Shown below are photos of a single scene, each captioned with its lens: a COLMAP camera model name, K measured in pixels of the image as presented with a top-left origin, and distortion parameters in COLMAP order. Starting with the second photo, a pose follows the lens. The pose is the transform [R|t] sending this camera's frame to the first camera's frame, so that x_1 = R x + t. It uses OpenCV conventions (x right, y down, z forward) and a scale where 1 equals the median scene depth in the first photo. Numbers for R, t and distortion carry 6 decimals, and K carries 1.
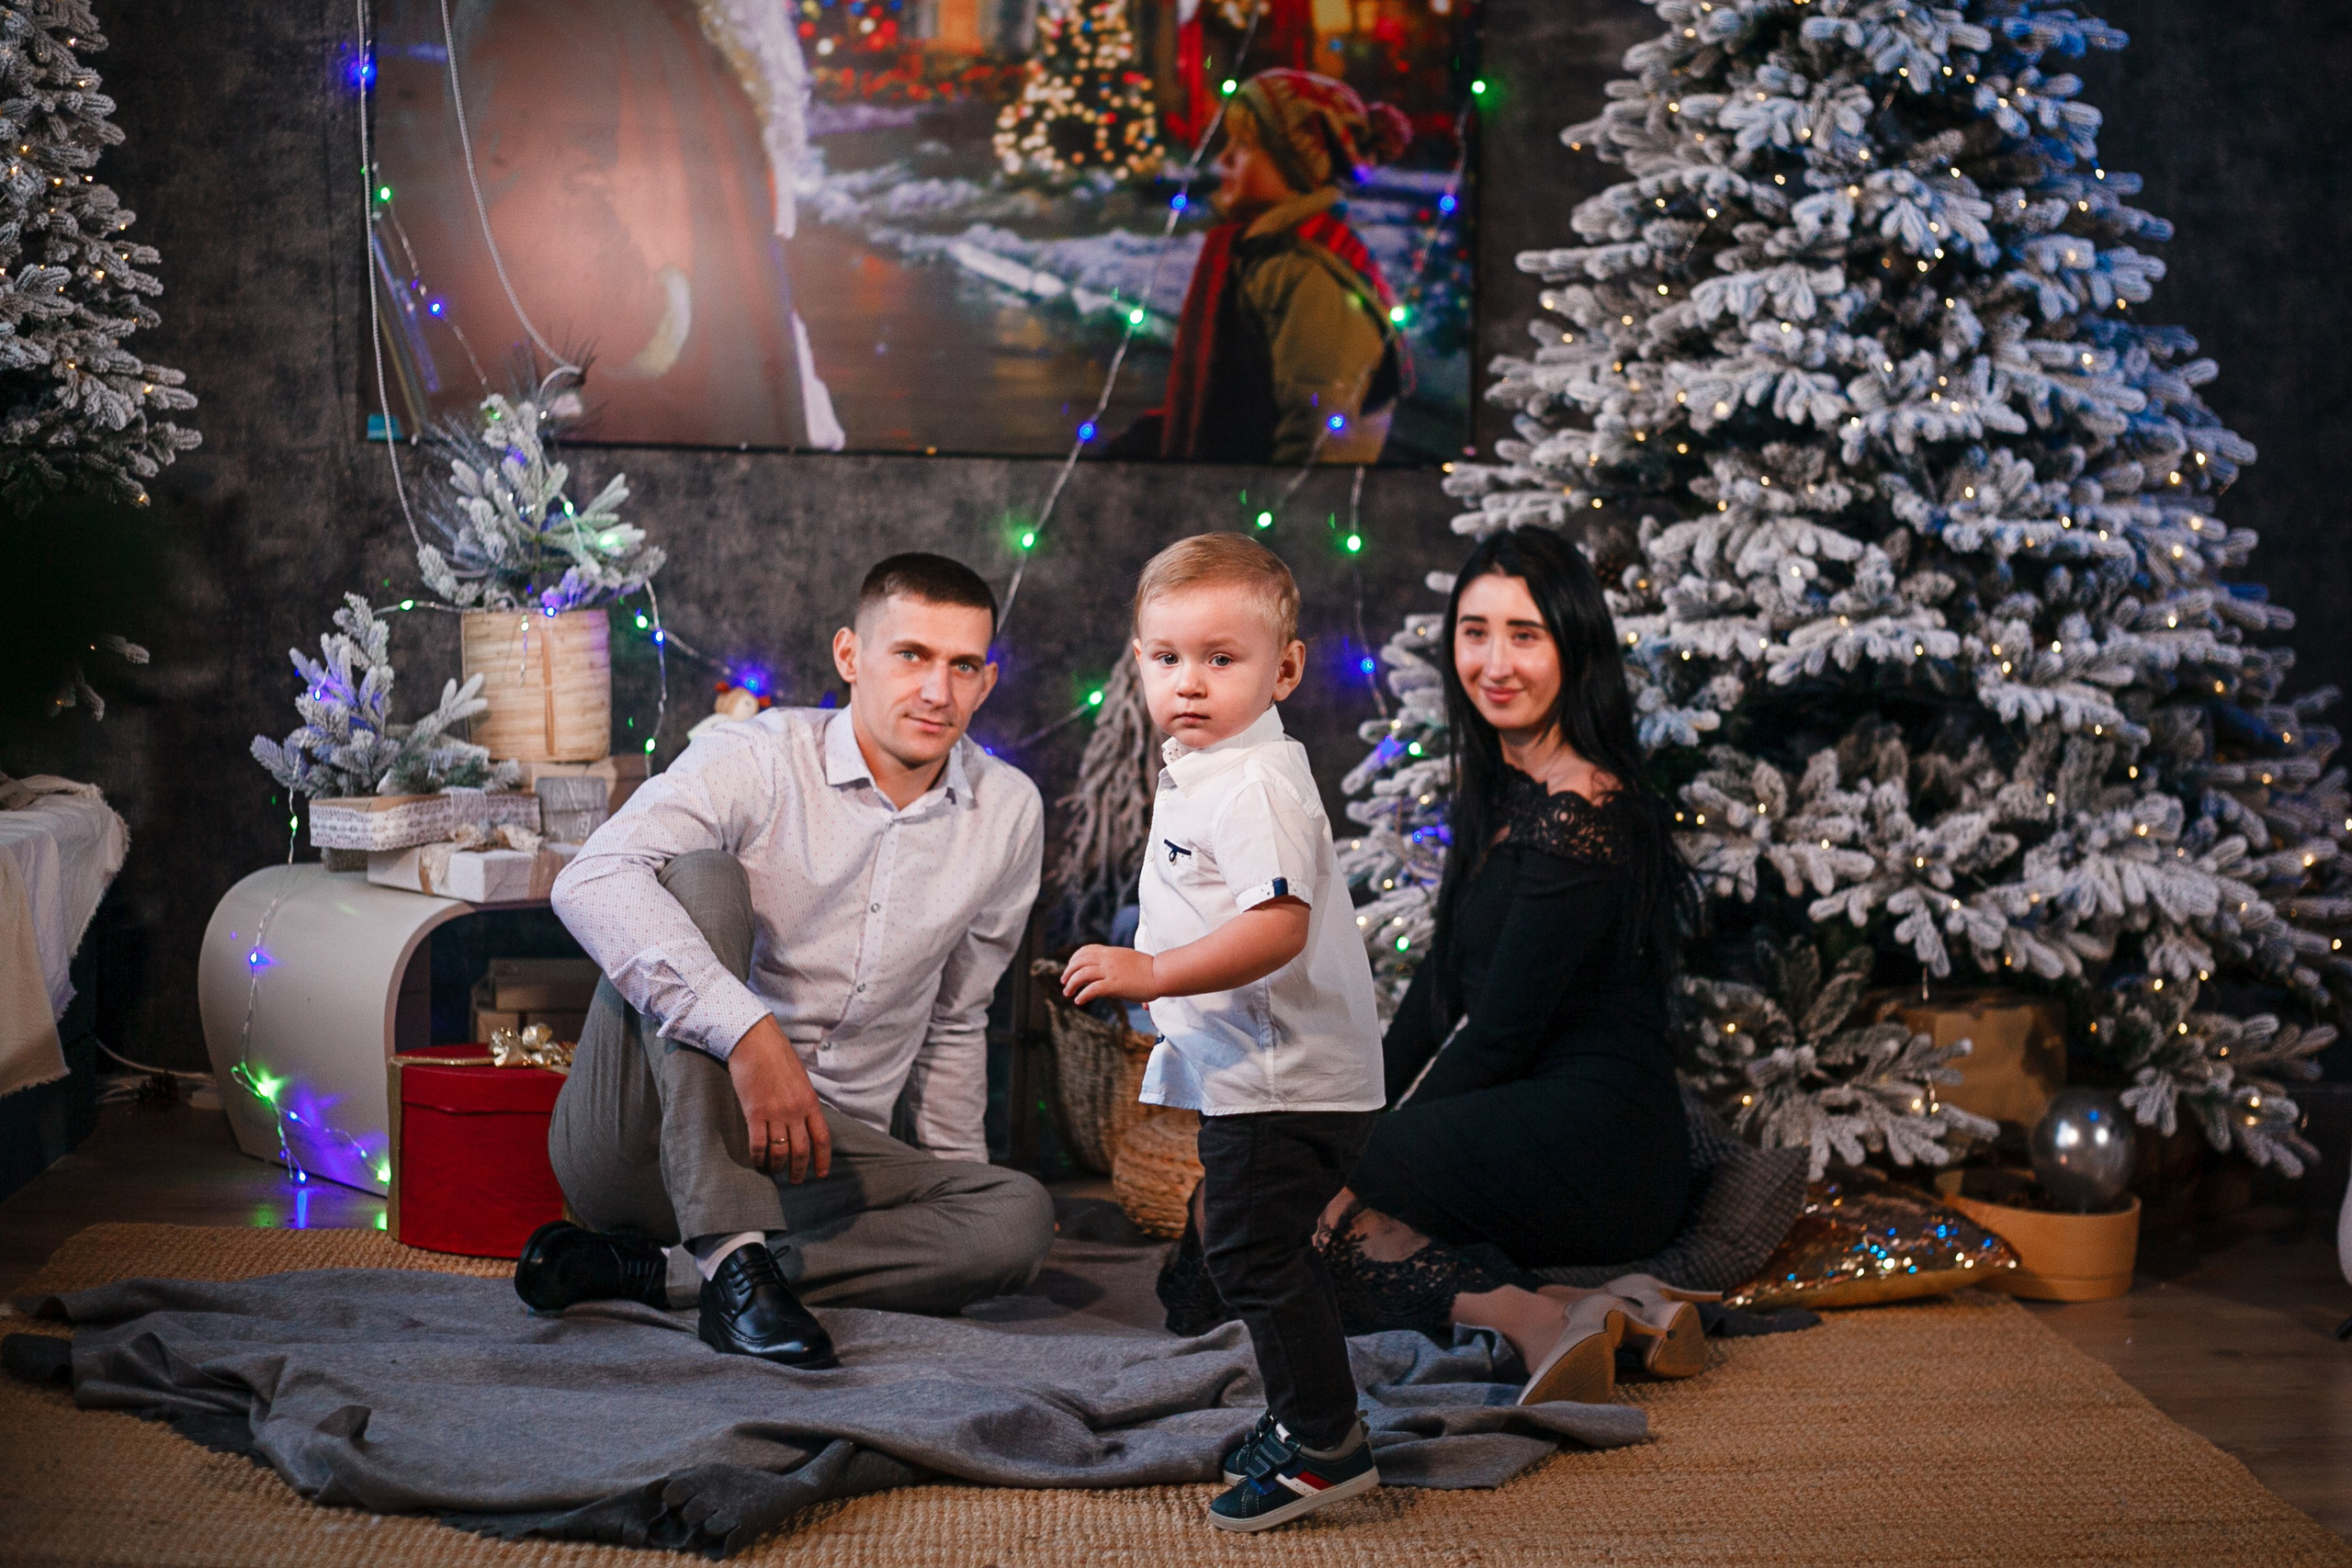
lens RADIAL K [[3613.9, 0, 1221.0], [0, 3613.9, 695.9], [0, 0, 1]] dist [-0.058993, 0.000000]
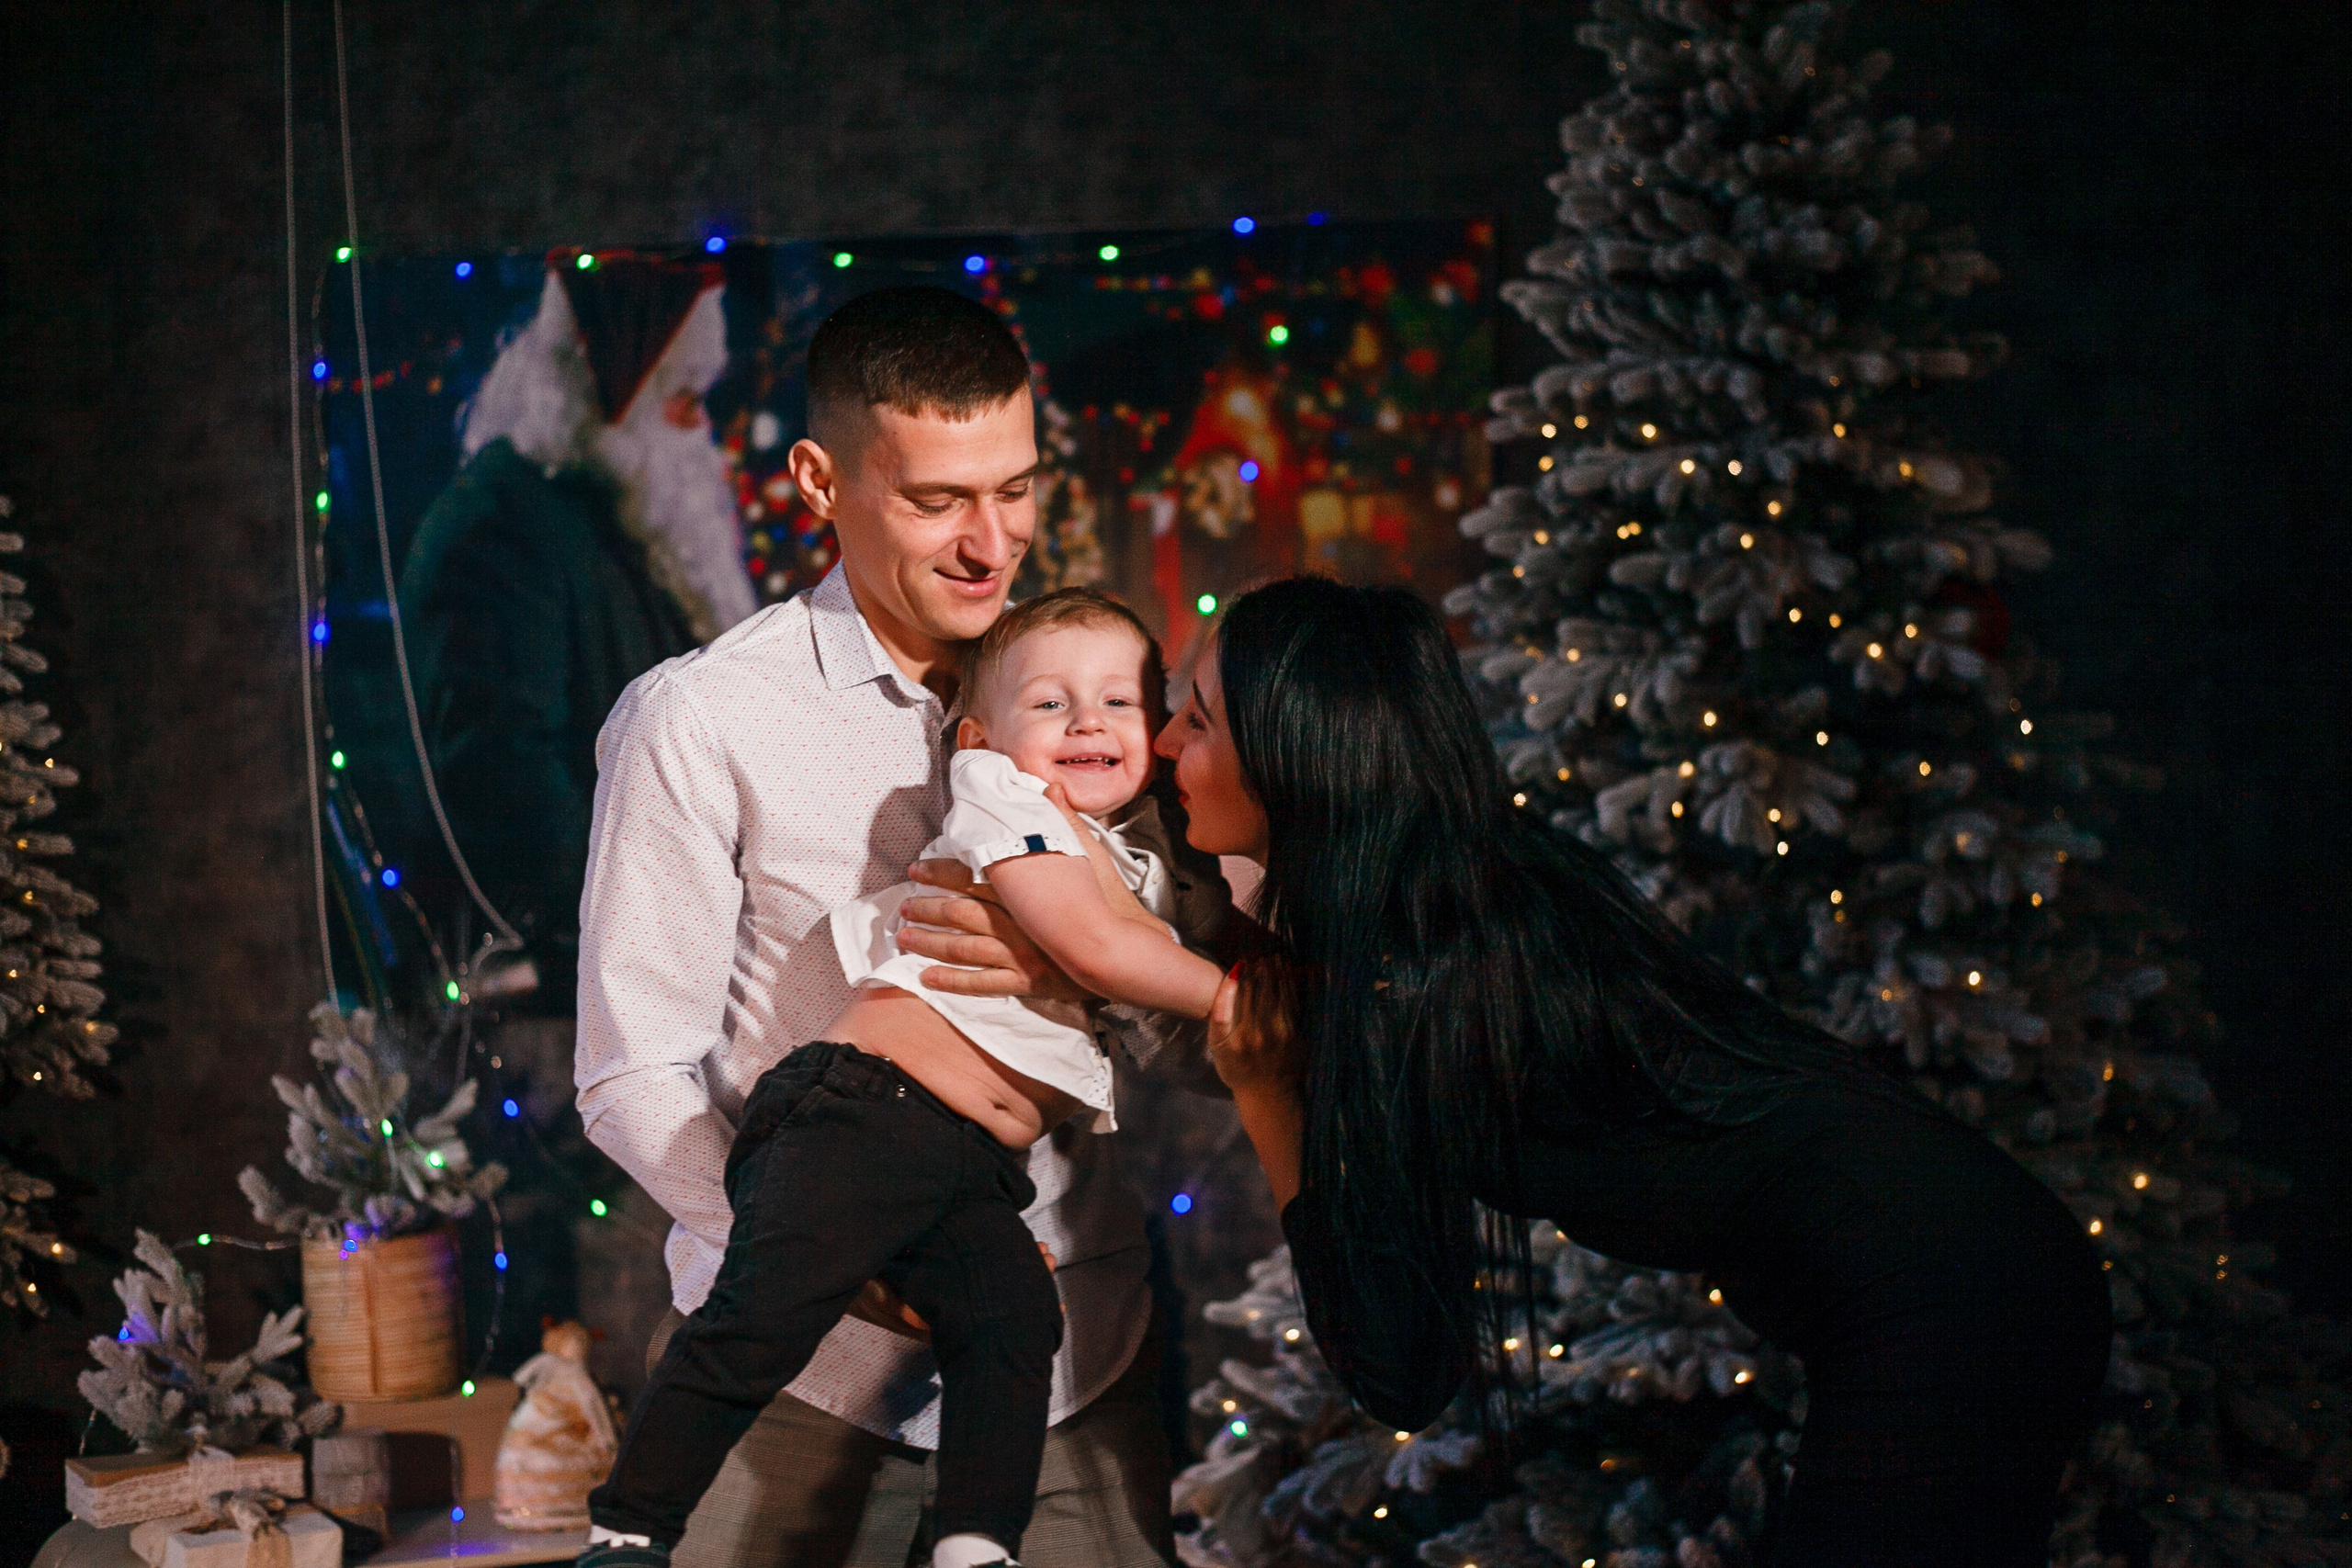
lens RADIAL K [[3362.7, 0, 1139.7], [0, 3362.7, 744.6], [0, 0, 1]] dist [-0.081472, 0.000000]
pose [[0.958884, -0.033785, -0.281779, 0.244918], [0.015267, 0.997592, -0.067656, -0.087853], [0.283386, 0.060573, 0.957091, 0.227673]]
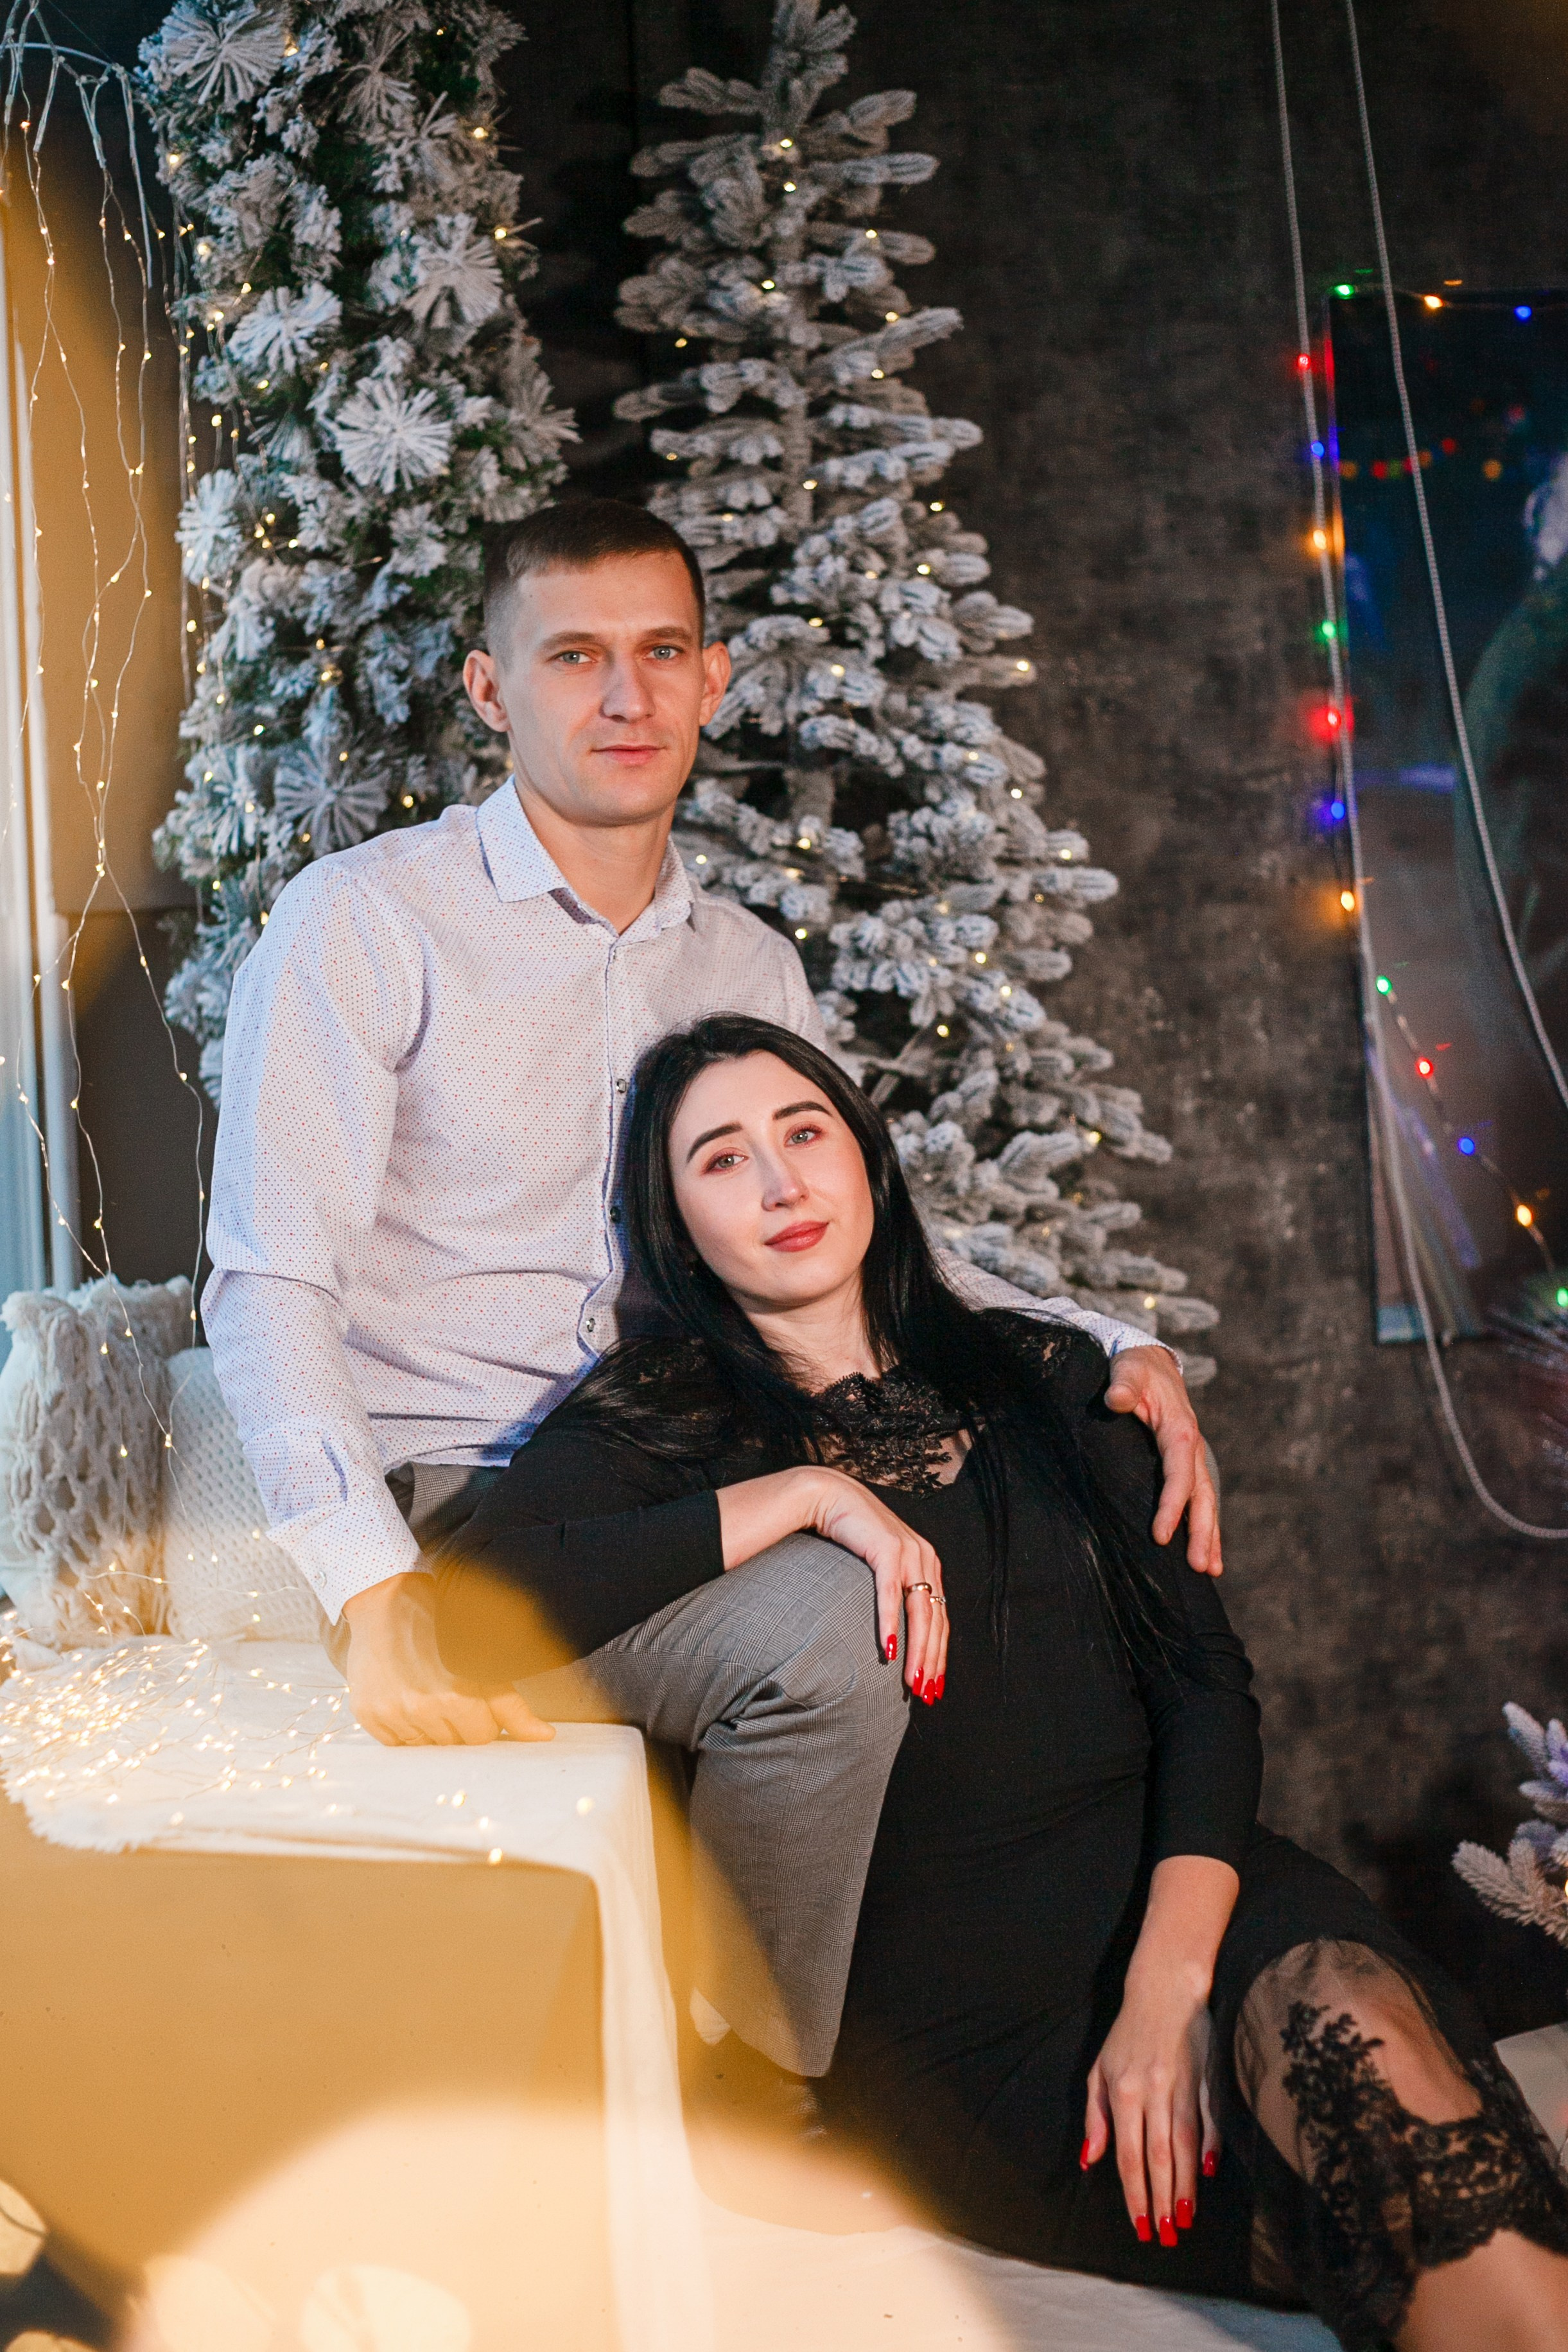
lens RADIAL K [[3523.8, 0, 782.6], [0, 3523.8, 1158.7], [0, 0, 1]] dist [-0.072972, 0.000000]
pose [[0.993654, -0.070124, -0.087950, -0.317962], [0.063760, 0.995277, -0.073195, -0.070893], [0.092667, 0.067123, 0.993432, 0.353635]]
